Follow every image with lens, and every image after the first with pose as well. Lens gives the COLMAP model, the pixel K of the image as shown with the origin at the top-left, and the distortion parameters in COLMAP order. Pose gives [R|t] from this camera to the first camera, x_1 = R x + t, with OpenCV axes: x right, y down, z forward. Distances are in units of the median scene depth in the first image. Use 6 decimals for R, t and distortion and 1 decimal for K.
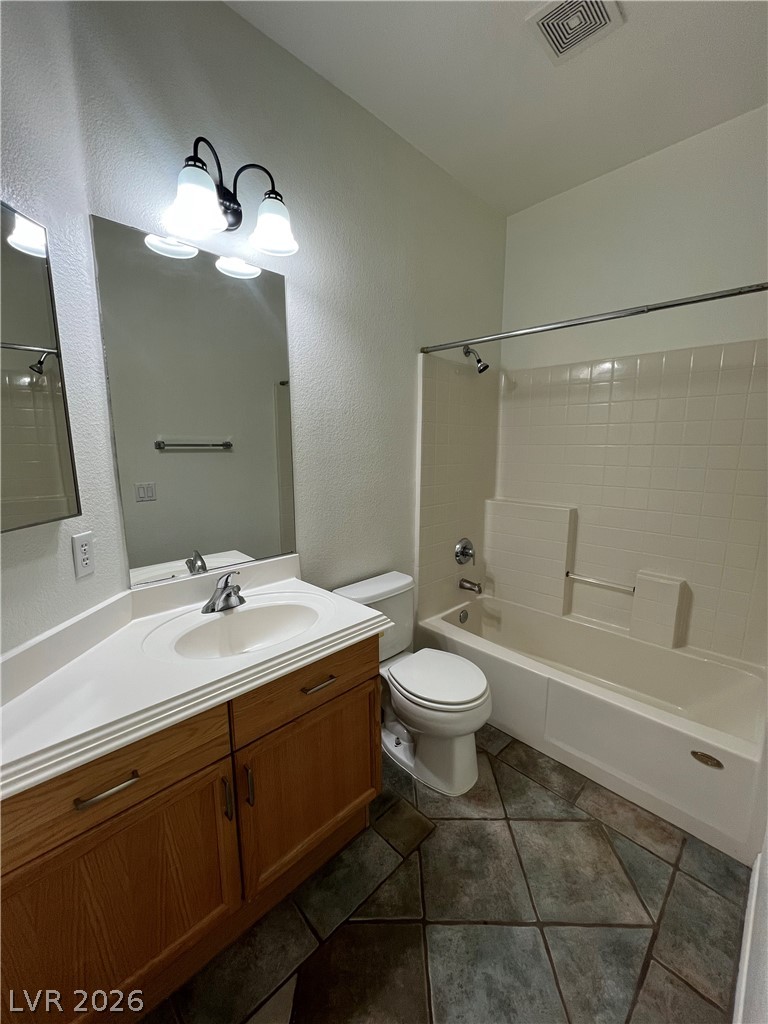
lens RADIAL K [[413.2, 0, 383.4], [0, 413.2, 512.5], [0, 0, 1]] dist [-0.000885, 0.000225]
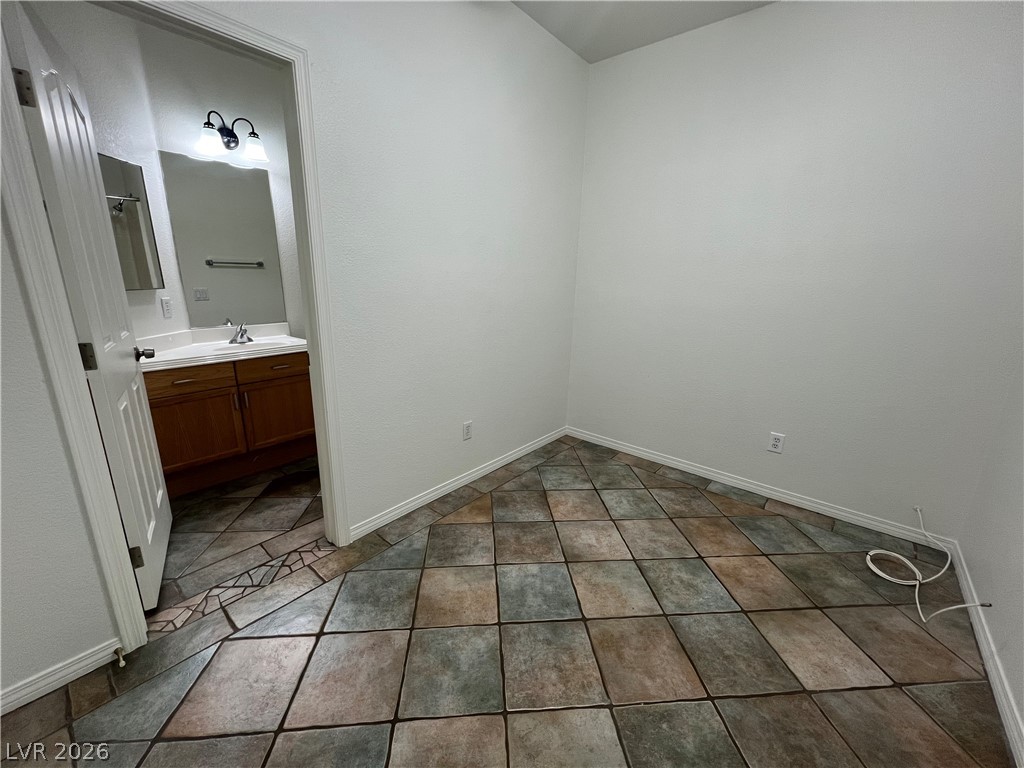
lens RADIAL K [[413.2, 0, 512.3], [0, 413.2, 383.2], [0, 0, 1]] dist [-0.000885, 0.000225]
pose [[0.995189, -0.004095, 0.097883, 0.823067], [-0.005239, 0.995472, 0.094911, 0.254414], [-0.097829, -0.094968, 0.990662, -1.290108]]
